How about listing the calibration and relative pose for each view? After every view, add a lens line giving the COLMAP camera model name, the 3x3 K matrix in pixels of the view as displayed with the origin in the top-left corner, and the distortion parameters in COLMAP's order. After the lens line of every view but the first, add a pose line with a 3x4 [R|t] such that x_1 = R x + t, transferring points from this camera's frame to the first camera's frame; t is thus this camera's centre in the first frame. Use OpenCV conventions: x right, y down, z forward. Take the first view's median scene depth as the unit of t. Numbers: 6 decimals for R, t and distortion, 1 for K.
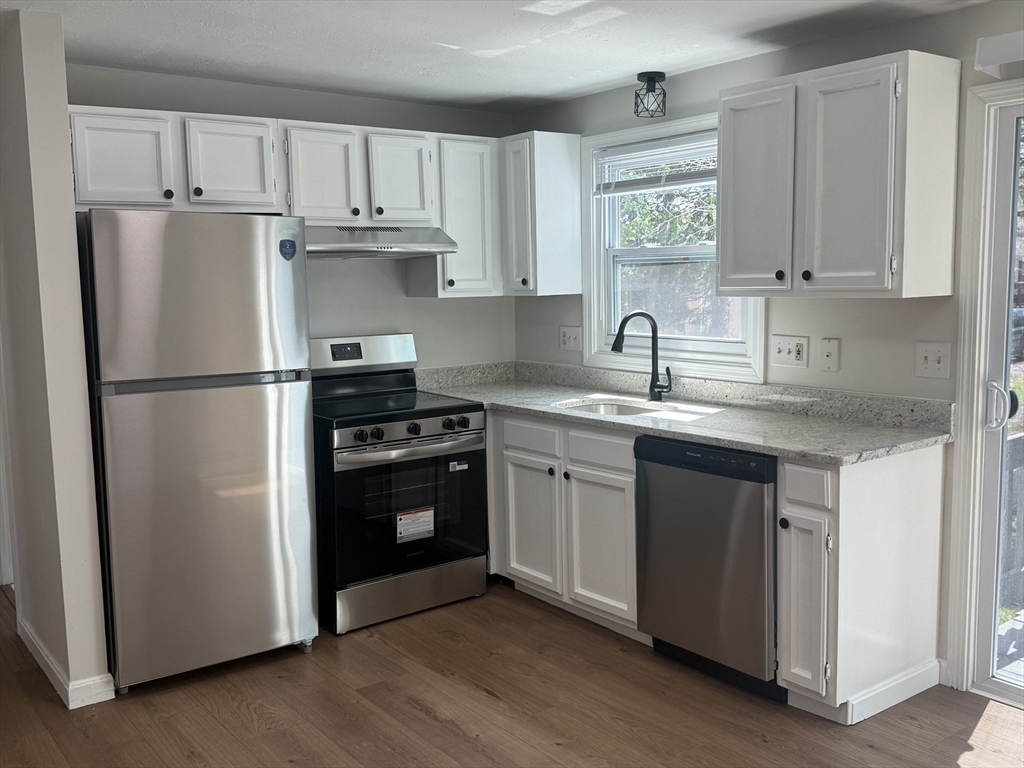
lens RADIAL K [[959.1, 0, 514.0], [0, 959.1, 383.6], [0, 0, 1]] dist [0.057688, -0.137173]
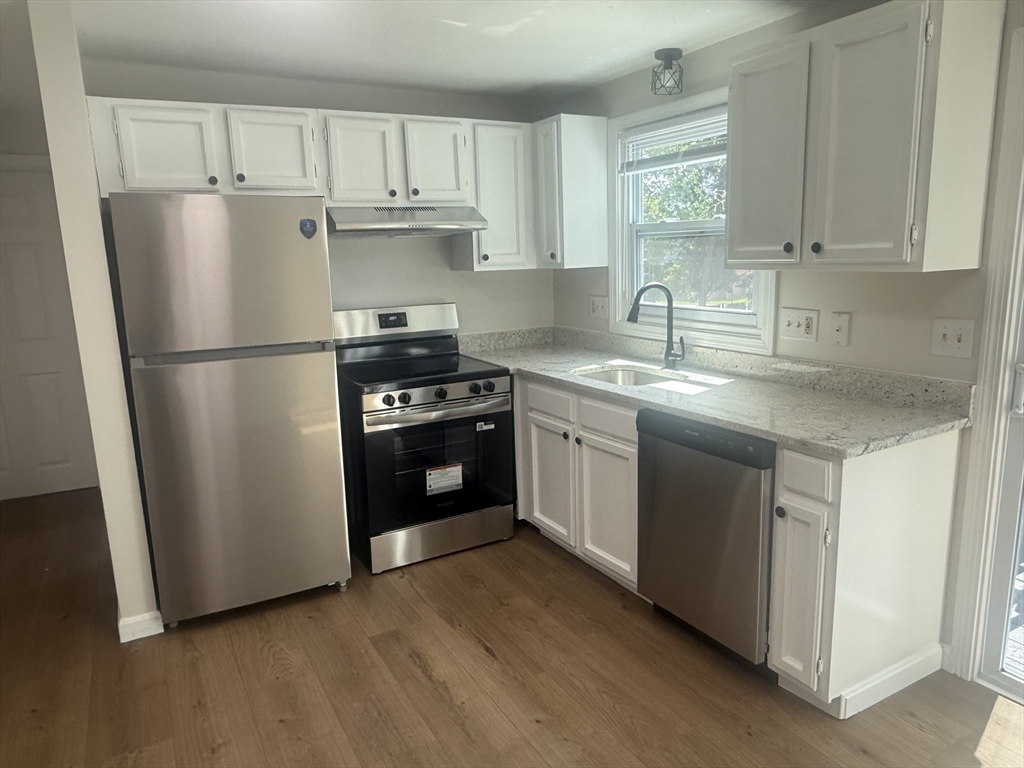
lens RADIAL K [[697.3, 0, 514.4], [0, 697.3, 385.0], [0, 0, 1]] dist [-0.054384, 0.048186]
pose [[0.991197, 0.014034, -0.131651, 0.088131], [-0.003635, 0.996876, 0.078895, -0.026389], [0.132347, -0.077722, 0.988152, 0.244955]]
